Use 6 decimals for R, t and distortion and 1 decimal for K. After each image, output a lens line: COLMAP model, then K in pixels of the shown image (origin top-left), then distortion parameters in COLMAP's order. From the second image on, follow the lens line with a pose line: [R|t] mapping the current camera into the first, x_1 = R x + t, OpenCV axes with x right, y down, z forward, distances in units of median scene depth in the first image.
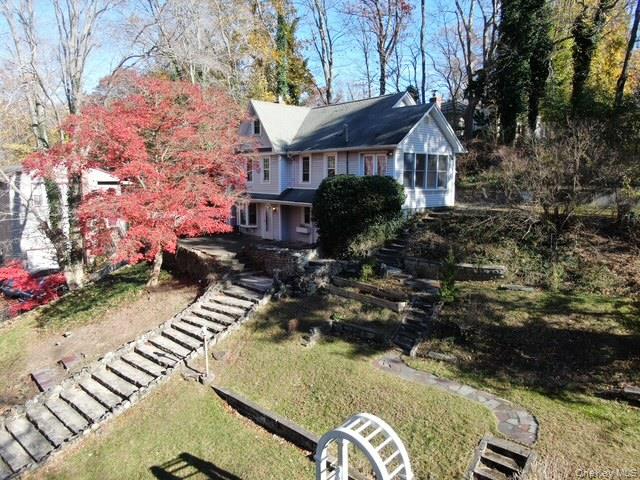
lens RADIAL K [[435.9, 0, 322.3], [0, 435.9, 237.2], [0, 0, 1]] dist [-0.025056, -0.000281]
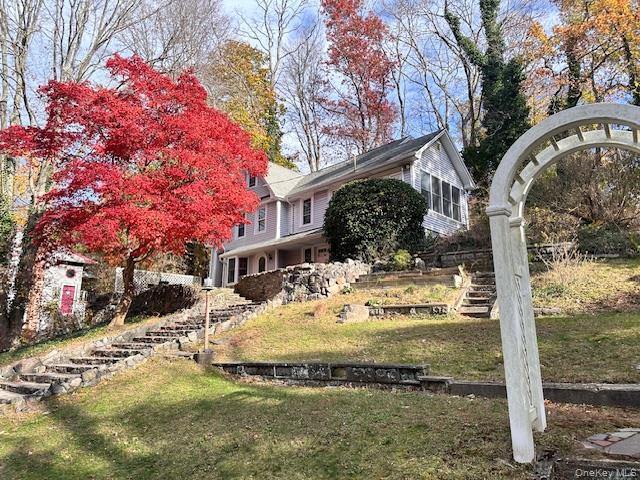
lens RADIAL K [[430.7, 0, 320.0], [0, 430.7, 240.0], [0, 0, 1]] dist [0.007393, 0.000915]
pose [[0.996808, 0.013564, 0.078673, -0.089776], [0.015348, 0.934518, -0.355585, 0.250202], [-0.078345, 0.355658, 0.931327, 0.183588]]
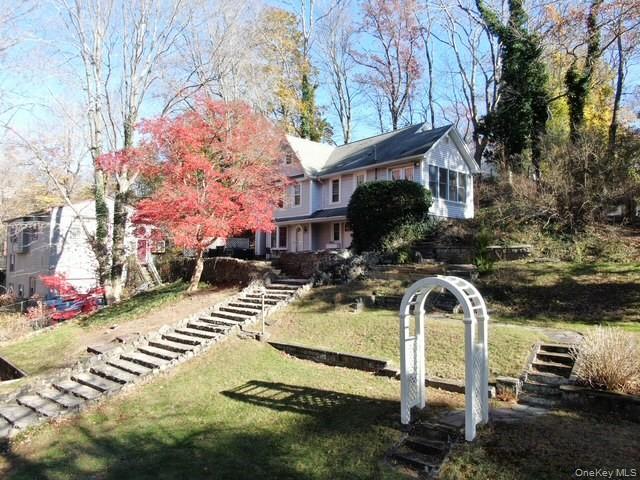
lens RADIAL K [[435.9, 0, 322.3], [0, 435.9, 237.2], [0, 0, 1]] dist [-0.025056, -0.000281]
pose [[0.999993, 0.002796, -0.002481, -0.074609], [-0.003208, 0.982558, -0.185926, 0.179068], [0.001918, 0.185933, 0.982561, -0.059490]]
